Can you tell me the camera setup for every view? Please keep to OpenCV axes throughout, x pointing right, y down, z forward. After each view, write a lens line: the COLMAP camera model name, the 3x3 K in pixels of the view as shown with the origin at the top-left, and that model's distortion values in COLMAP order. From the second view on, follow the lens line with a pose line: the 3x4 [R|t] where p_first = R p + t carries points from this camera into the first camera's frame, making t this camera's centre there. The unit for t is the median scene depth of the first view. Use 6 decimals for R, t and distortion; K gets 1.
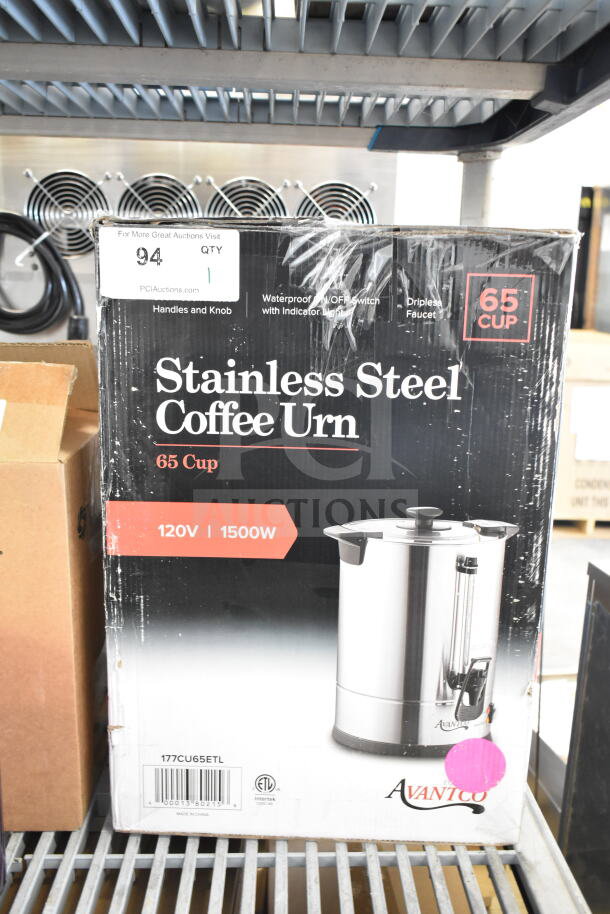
lens RADIAL K [[832.5, 0, 307.0], [0, 832.5, 457.5], [0, 0, 1]] dist [-0.015596, 0.000000]
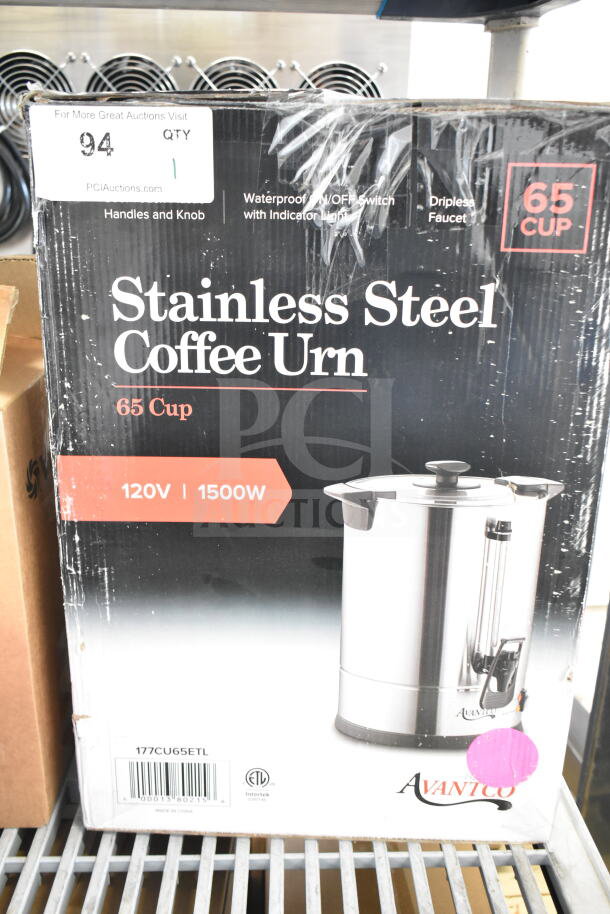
lens RADIAL K [[832.5, 0, 302.0], [0, 832.5, 458.2], [0, 0, 1]] dist [-0.015596, 0.000000]
pose [[0.999920, -0.005222, -0.011556, 0.008003], [0.006414, 0.994384, 0.105635, -0.029044], [0.010939, -0.105700, 0.994338, 0.185927]]
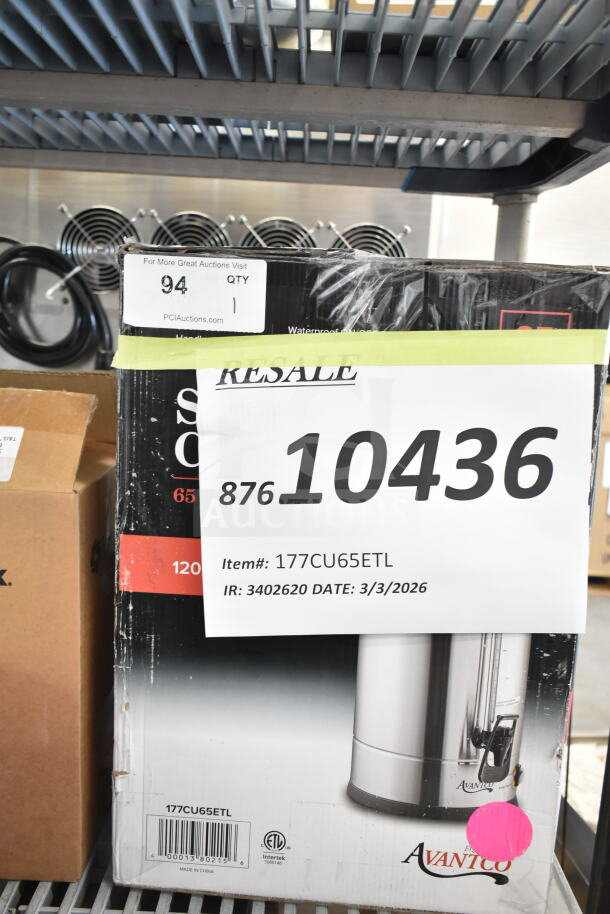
lens RADIAL K [[832.5, 0, 305.5], [0, 832.5, 456.9], [0, 0, 1]] dist [-0.015596, 0.000000]
pose [[0.998869, 0.030532, -0.036450, 0.005903], [-0.032601, 0.997808, -0.057596, 0.010767], [0.034612, 0.058719, 0.997674, 0.036353]]
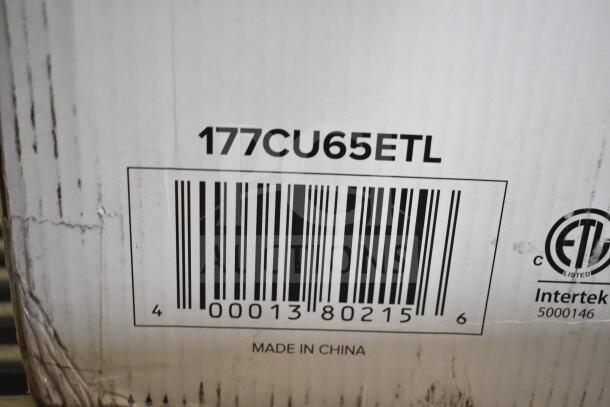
lens RADIAL K [[763.8, 0, 304.5], [0, 763.8, 203.1], [0, 0, 1]] dist [0.013237, 0.000000]
pose [[0.999035, 0.008349, 0.043131, -0.158281], [-0.017300, 0.977213, 0.211554, 0.341271], [-0.040382, -0.212096, 0.976414, 0.791478]]
